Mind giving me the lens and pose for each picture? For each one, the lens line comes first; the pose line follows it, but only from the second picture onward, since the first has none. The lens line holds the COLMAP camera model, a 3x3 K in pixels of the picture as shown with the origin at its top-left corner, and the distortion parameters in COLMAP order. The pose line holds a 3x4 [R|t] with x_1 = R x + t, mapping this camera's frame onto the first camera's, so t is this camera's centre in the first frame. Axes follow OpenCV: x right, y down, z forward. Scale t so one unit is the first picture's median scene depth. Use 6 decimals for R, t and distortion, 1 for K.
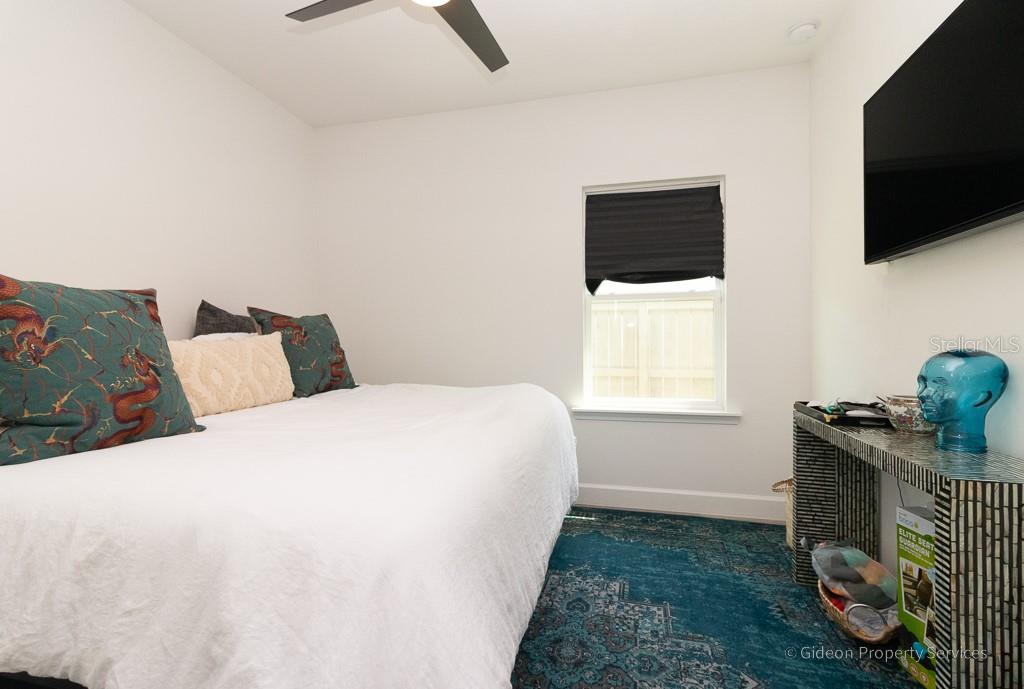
lens RADIAL K [[473.8, 0, 512.0], [0, 473.8, 344.5], [0, 0, 1]] dist [0.007416, 0.000393]
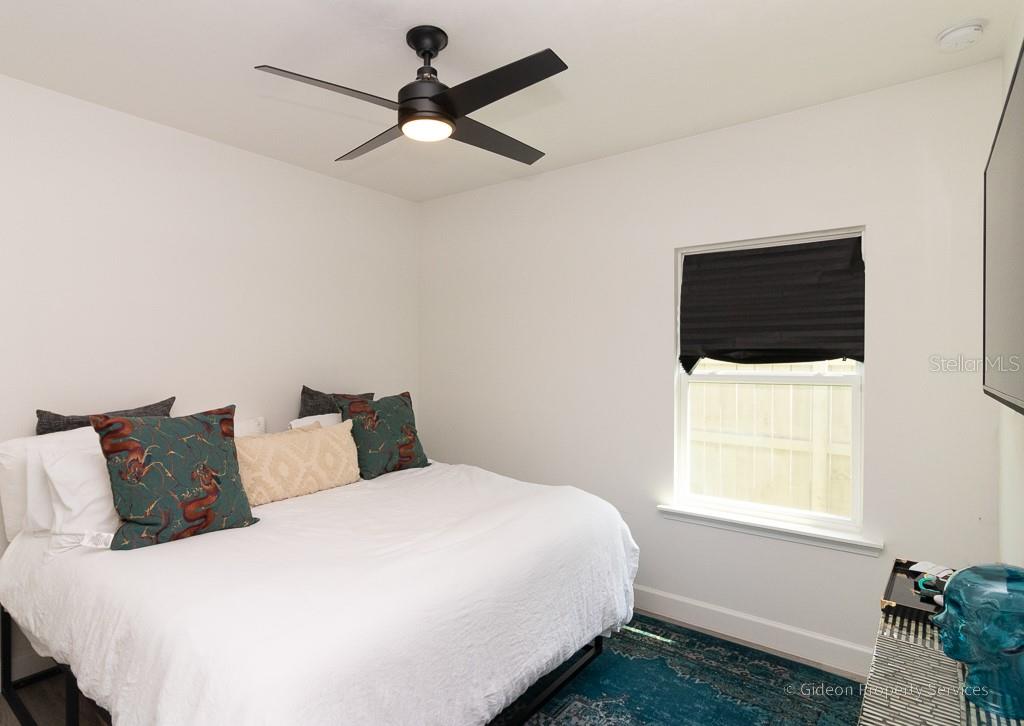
lens RADIAL K [[548.2, 0, 490.6], [0, 548.2, 363.2], [0, 0, 1]] dist [0.003111, 0.000608]
pose [[0.913131, 0.017392, -0.407295, 0.337988], [-0.014006, 0.999838, 0.011293, -0.178619], [0.407425, -0.004608, 0.913227, -0.050335]]
